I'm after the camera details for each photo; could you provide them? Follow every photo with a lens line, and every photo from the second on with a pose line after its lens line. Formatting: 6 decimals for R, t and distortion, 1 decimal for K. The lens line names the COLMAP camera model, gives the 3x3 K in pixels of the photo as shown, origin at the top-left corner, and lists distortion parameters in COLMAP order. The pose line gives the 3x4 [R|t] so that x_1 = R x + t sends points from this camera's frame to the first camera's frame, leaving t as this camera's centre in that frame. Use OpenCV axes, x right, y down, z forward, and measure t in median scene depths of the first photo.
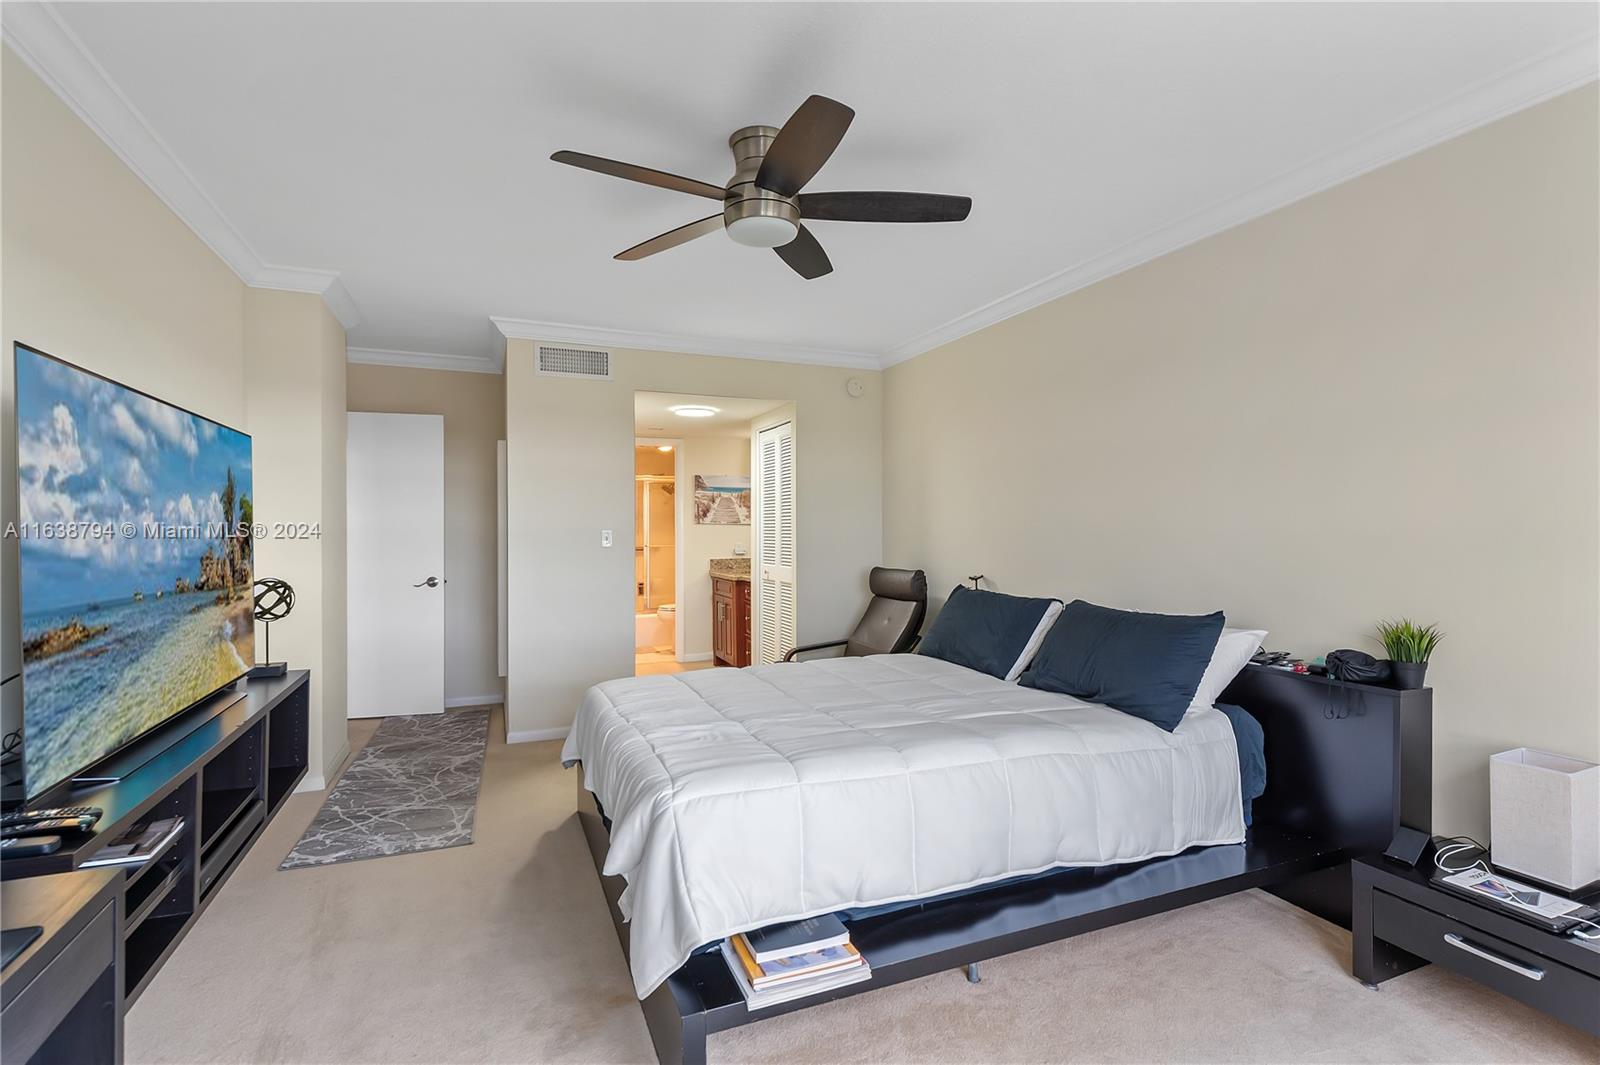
lens RADIAL K [[762.0, 0, 793.6], [0, 762.0, 521.5], [0, 0, 1]] dist [0.013824, -0.000258]
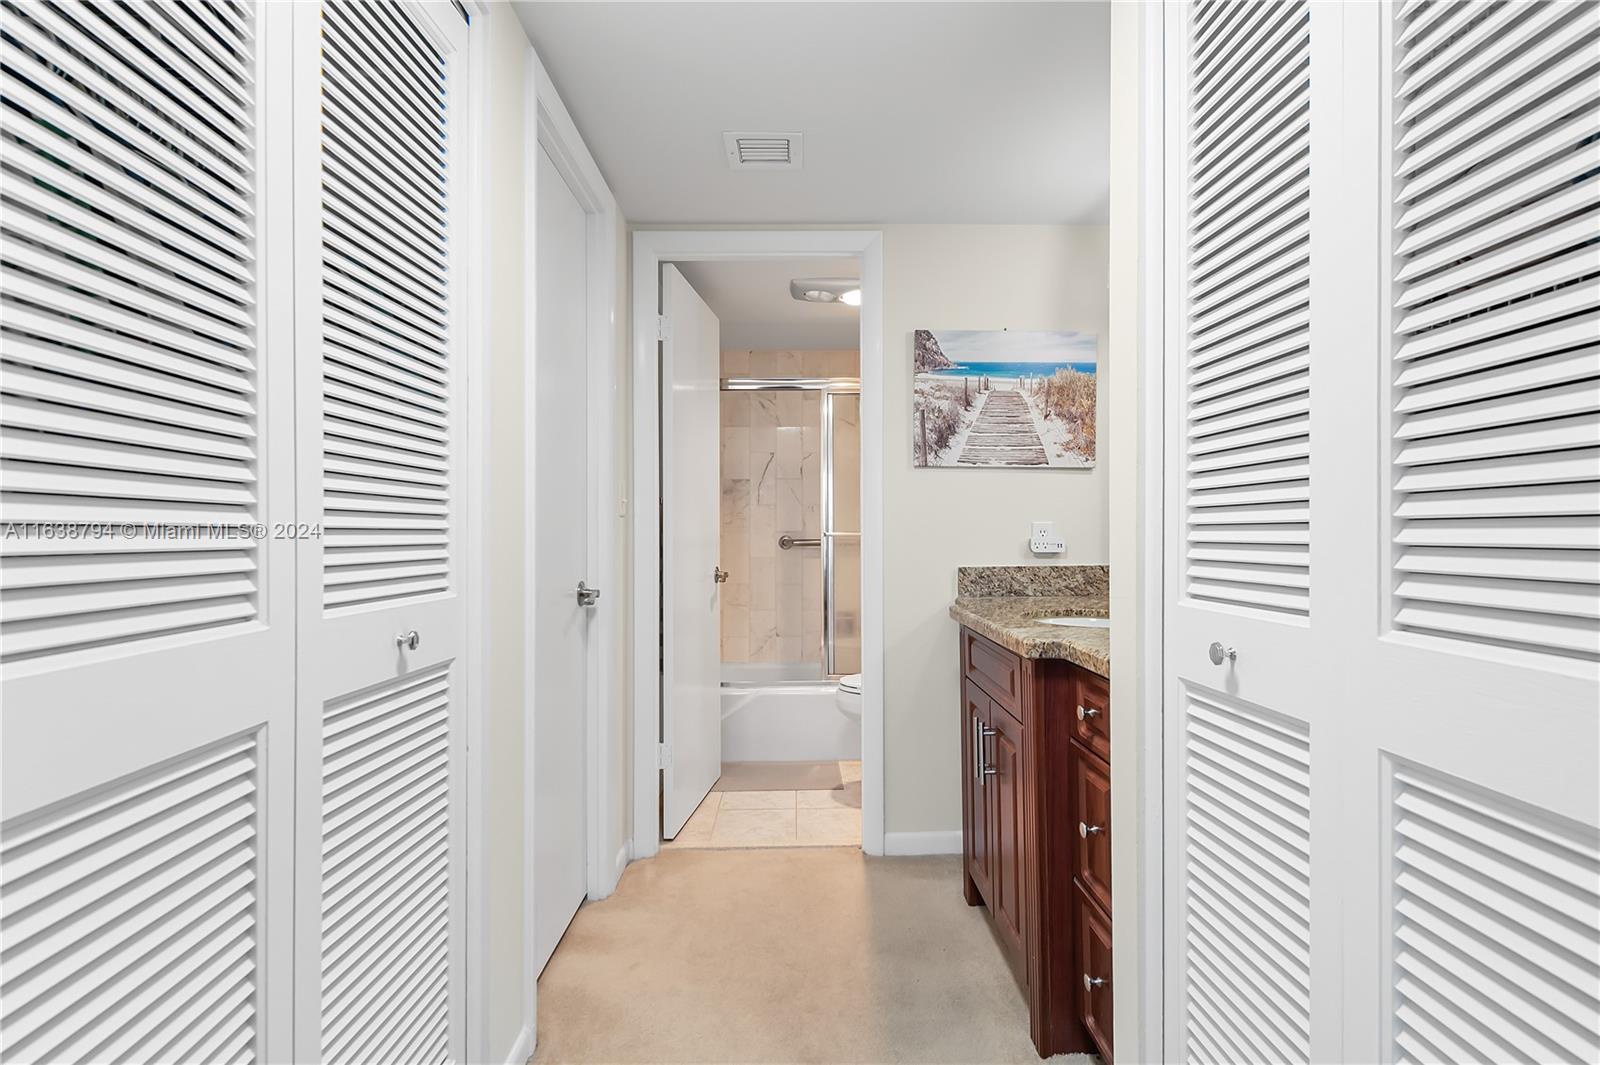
lens RADIAL K [[762.0, 0, 798.9], [0, 762.0, 532.6], [0, 0, 1]] dist [0.013824, -0.000258]
pose [[0.932997, 0.002061, -0.359878, -0.050988], [0.003295, 0.999893, 0.014268, 0.028272], [0.359868, -0.014498, 0.932890, 0.643649]]
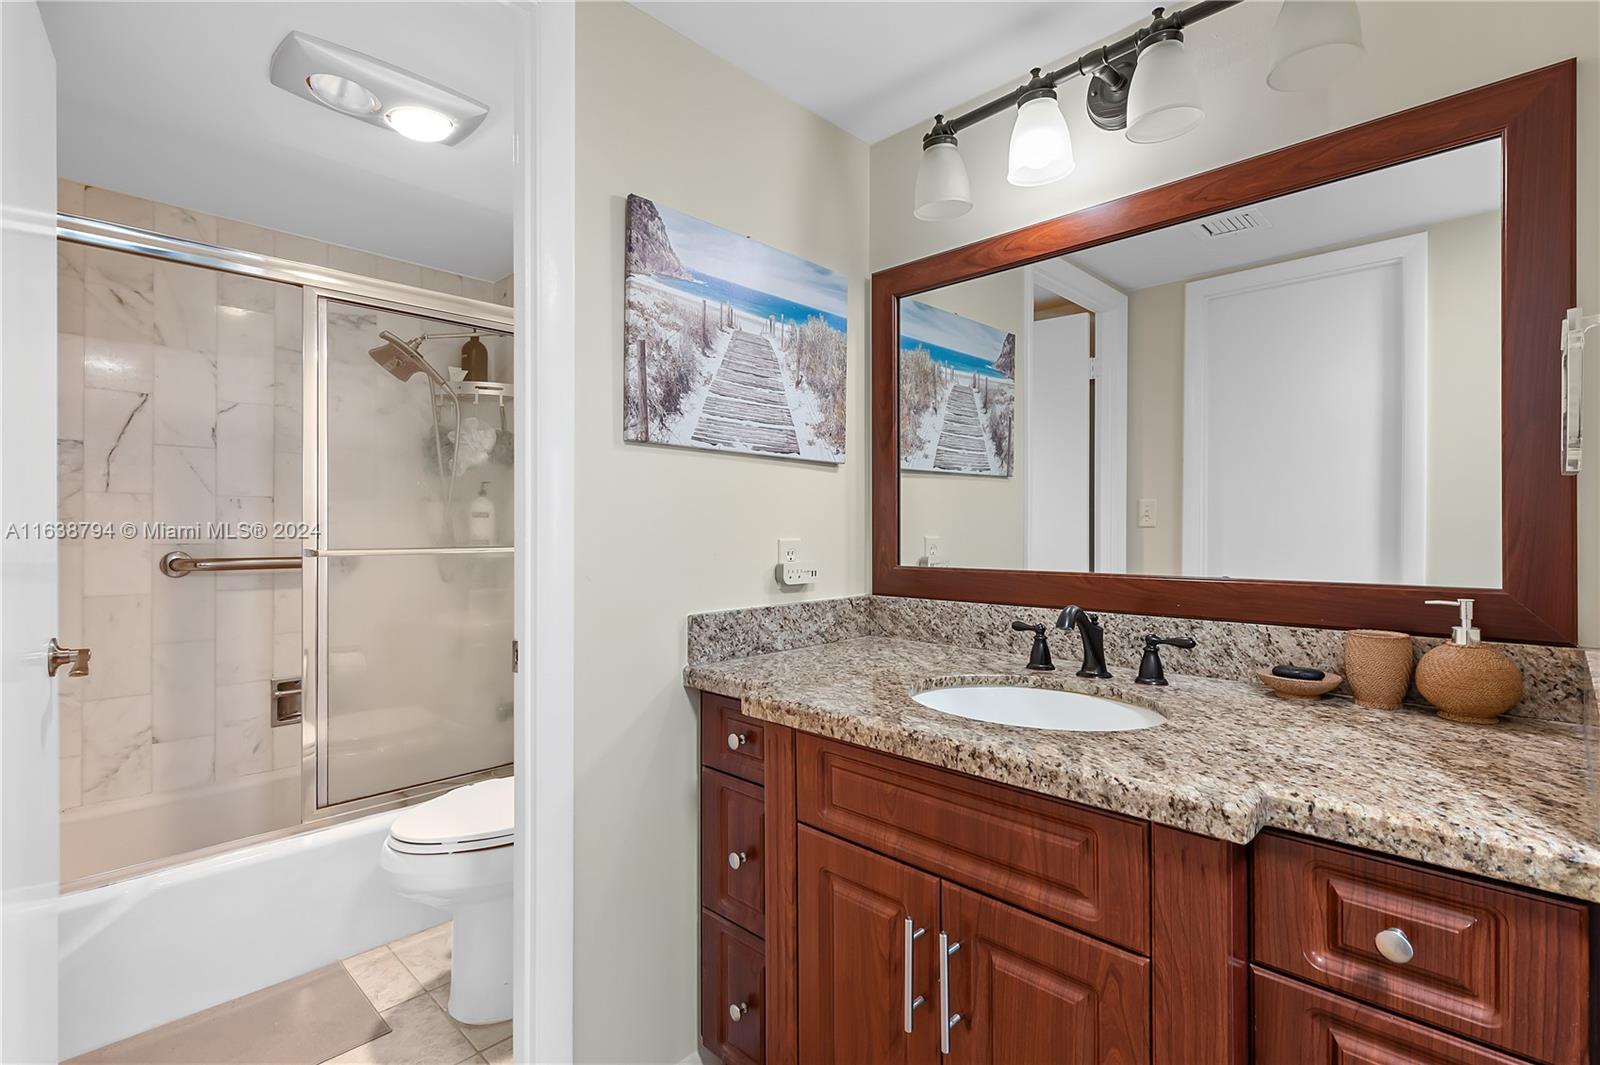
lens RADIAL K [[762.0, 0, 810.5], [0, 762.0, 532.6], [0, 0, 1]] dist [0.013824, -0.000258]
pose [[0.913123, 0.004440, 0.407660, -0.166007], [-0.011589, 0.999819, 0.015069, 0.023052], [-0.407519, -0.018484, 0.913010, 0.795273]]
